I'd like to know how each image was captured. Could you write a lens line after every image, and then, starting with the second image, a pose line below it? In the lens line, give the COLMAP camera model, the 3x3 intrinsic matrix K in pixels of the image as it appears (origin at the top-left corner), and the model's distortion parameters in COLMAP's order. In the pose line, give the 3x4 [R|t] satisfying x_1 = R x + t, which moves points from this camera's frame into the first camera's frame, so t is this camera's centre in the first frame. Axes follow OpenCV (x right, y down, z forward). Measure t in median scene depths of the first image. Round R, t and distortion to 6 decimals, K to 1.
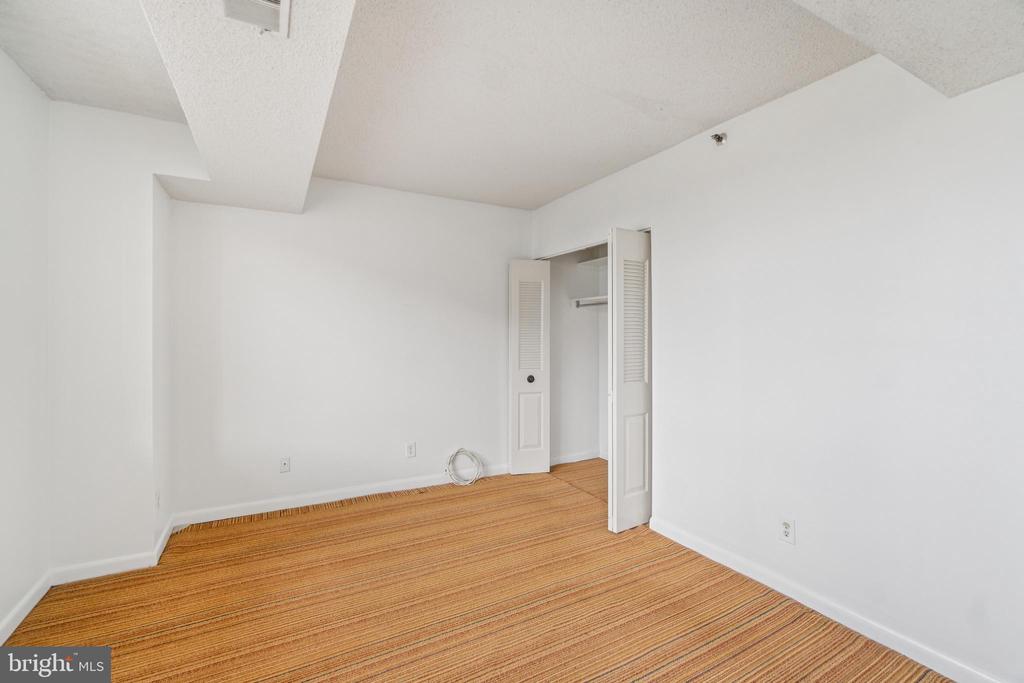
lens RADIAL K [[439.7, 0, 512.0], [0, 439.7, 341.5], [0, 0, 1]] dist [-0.002716, -0.000342]
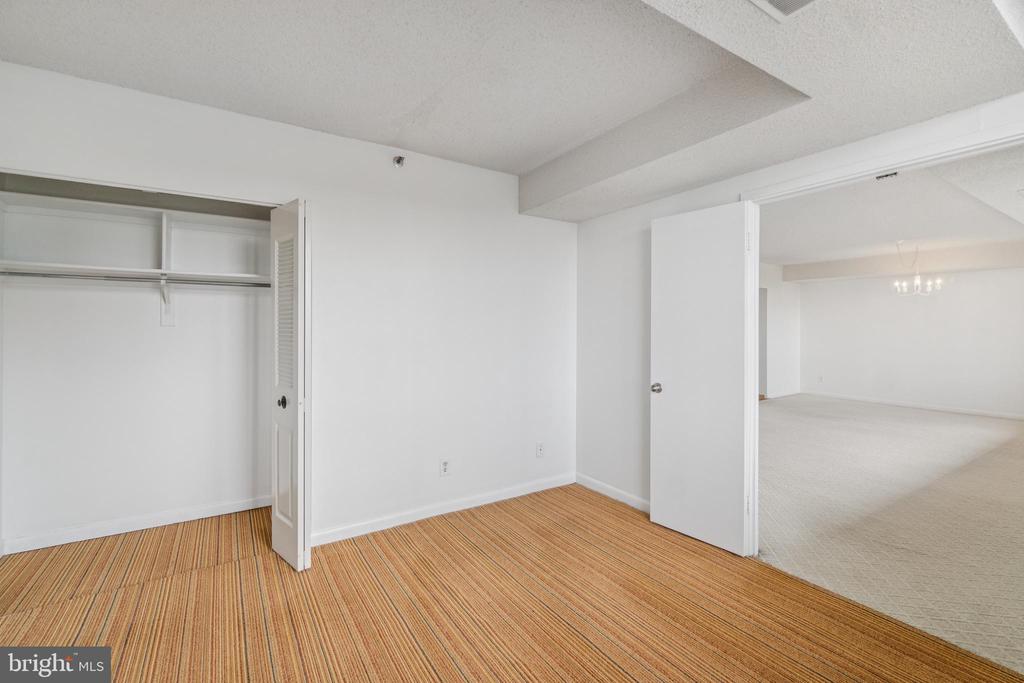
lens RADIAL K [[447.0, 0, 504.0], [0, 447.0, 335.6], [0, 0, 1]] dist [-0.000654, -0.000070]
pose [[-0.062827, -0.012592, 0.997945, -0.718313], [0.014970, 0.999796, 0.013558, -0.008841], [-0.997912, 0.015792, -0.062625, 0.788882]]
